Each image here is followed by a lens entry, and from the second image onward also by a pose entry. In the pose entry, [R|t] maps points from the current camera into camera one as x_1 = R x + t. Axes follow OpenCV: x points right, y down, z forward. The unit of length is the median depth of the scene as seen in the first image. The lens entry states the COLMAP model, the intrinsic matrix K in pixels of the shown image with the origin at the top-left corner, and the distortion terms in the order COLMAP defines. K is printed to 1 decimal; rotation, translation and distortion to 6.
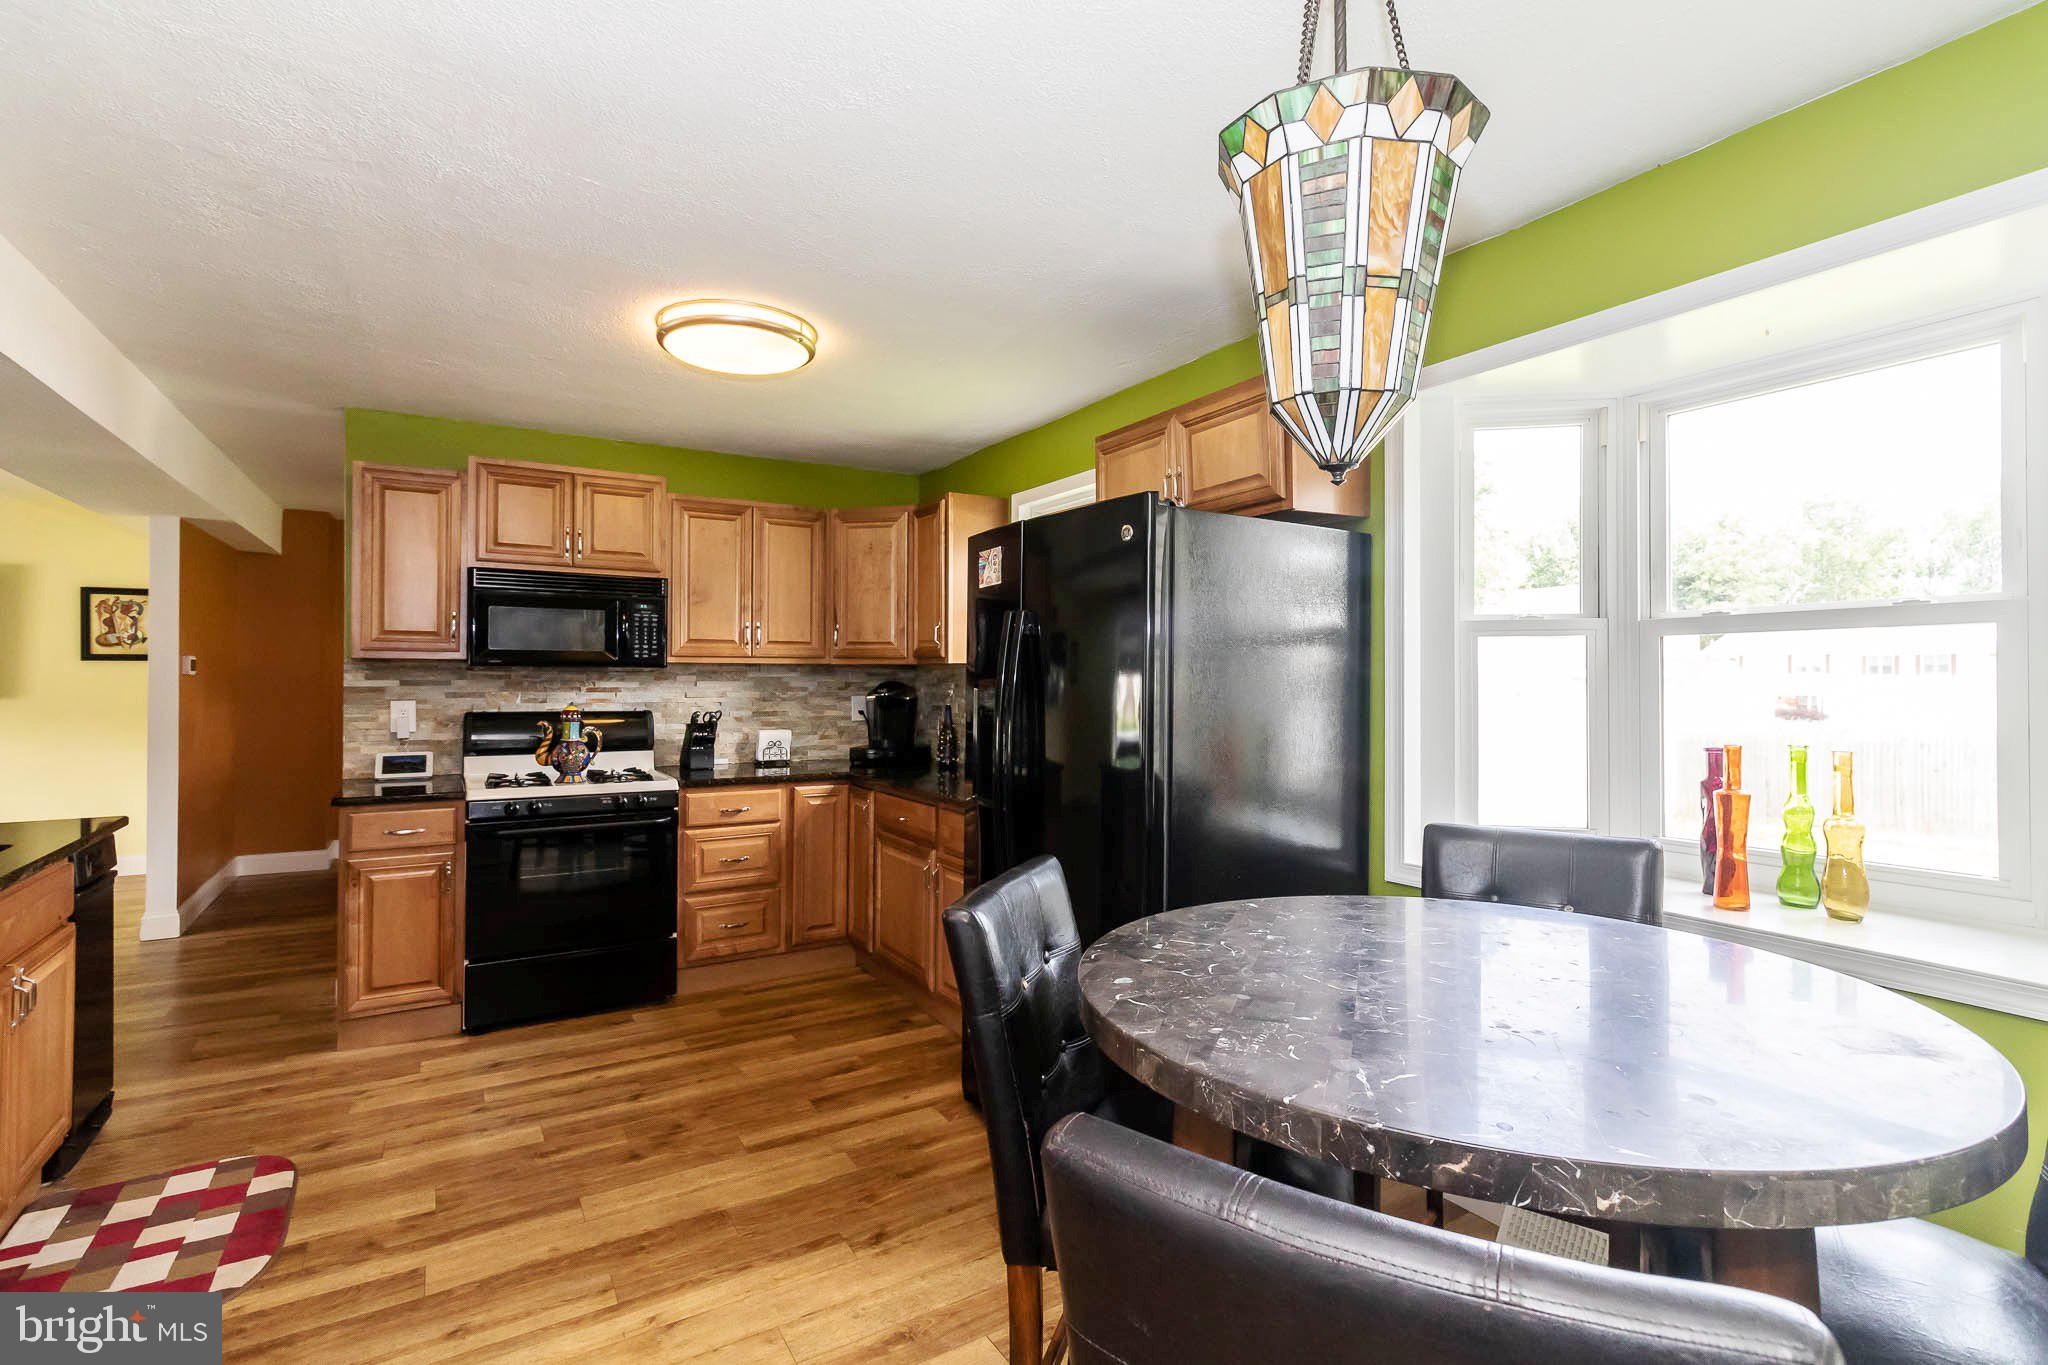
lens RADIAL K [[938.3, 0, 1023.0], [0, 938.3, 678.5], [0, 0, 1]] dist [0.002569, -0.000140]
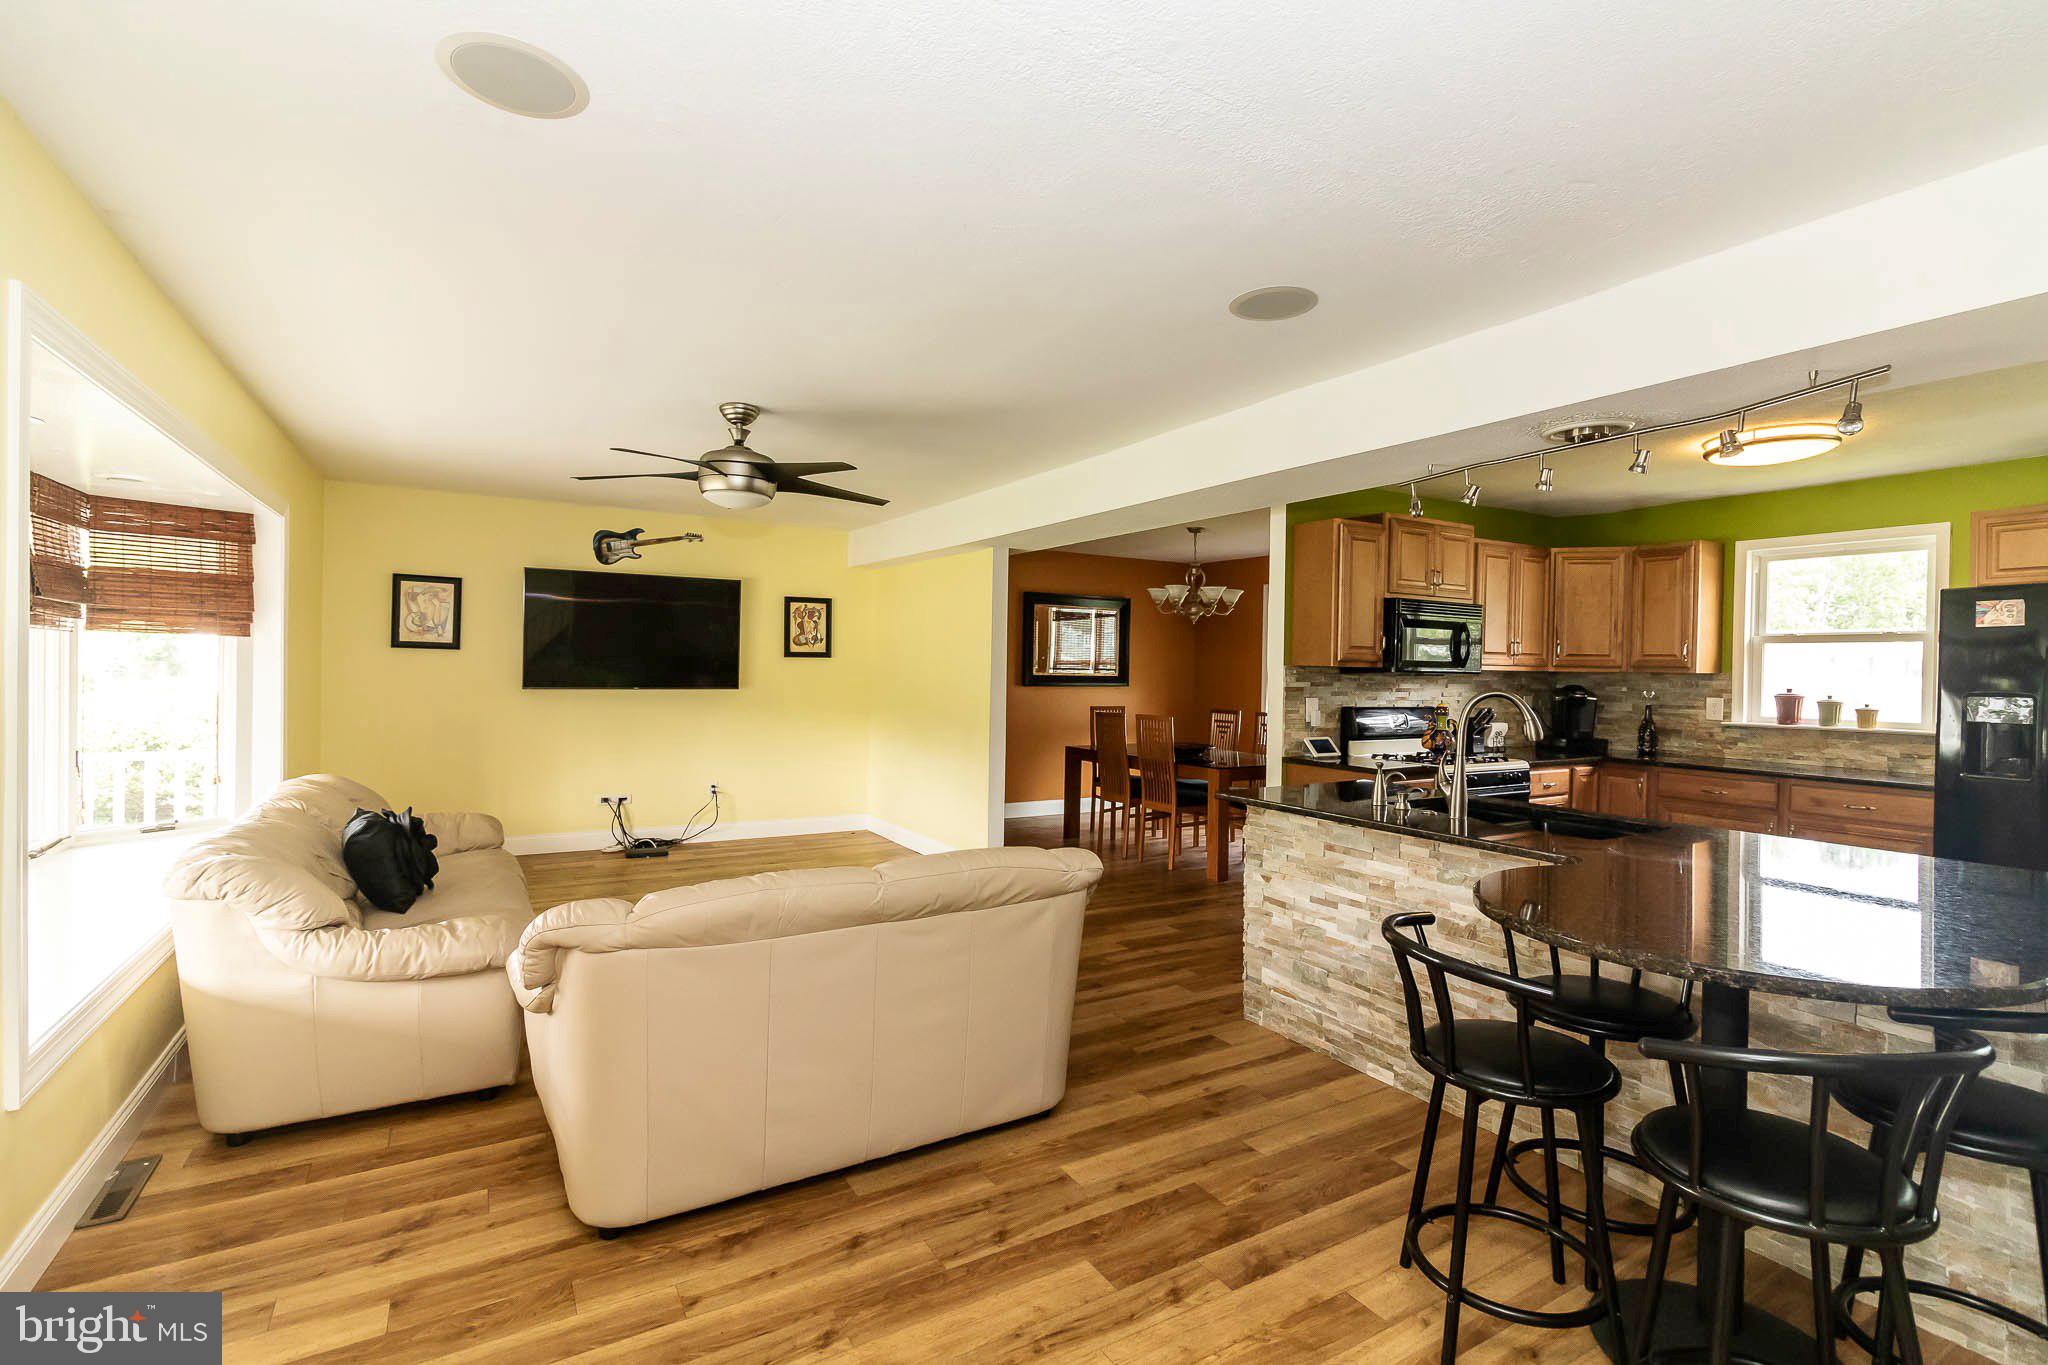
lens RADIAL K [[938.3, 0, 1020.4], [0, 938.3, 674.0], [0, 0, 1]] dist [0.002569, -0.000140]
pose [[0.999914, 0.012055, -0.005190, -1.011431], [-0.012031, 0.999918, 0.004463, -0.009629], [0.005244, -0.004401, 0.999977, -0.297924]]
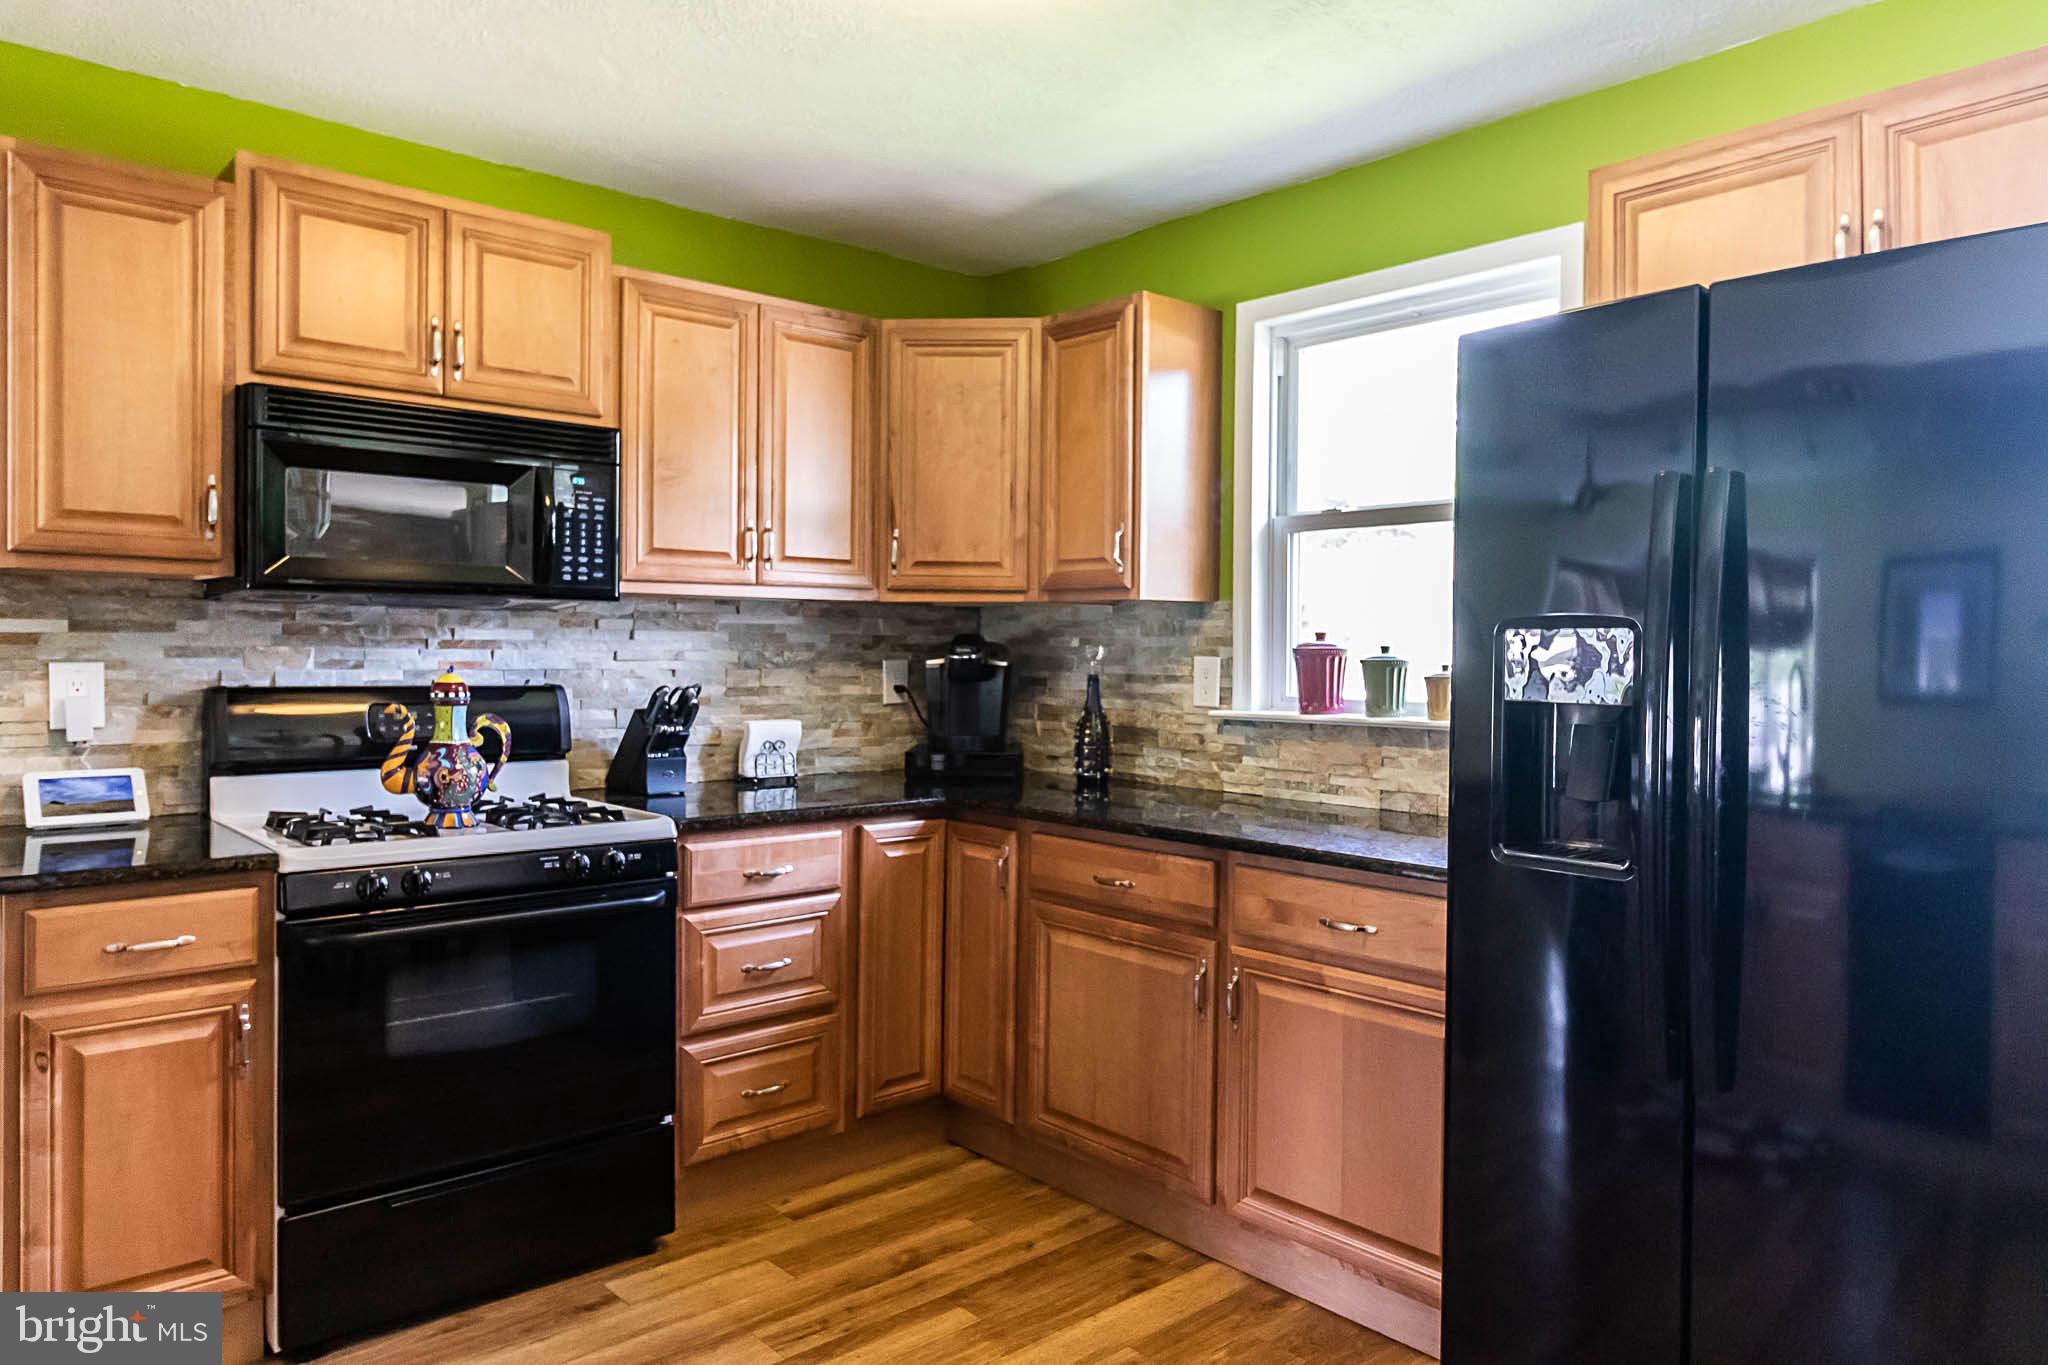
lens RADIAL K [[1332.5, 0, 1033.6], [0, 1332.5, 673.0], [0, 0, 1]] dist [0.001876, -0.005309]
pose [[0.984361, 0.001172, 0.176156, -0.284740], [-0.004620, 0.999806, 0.019163, 0.013081], [-0.176100, -0.019678, 0.984176, 0.233890]]
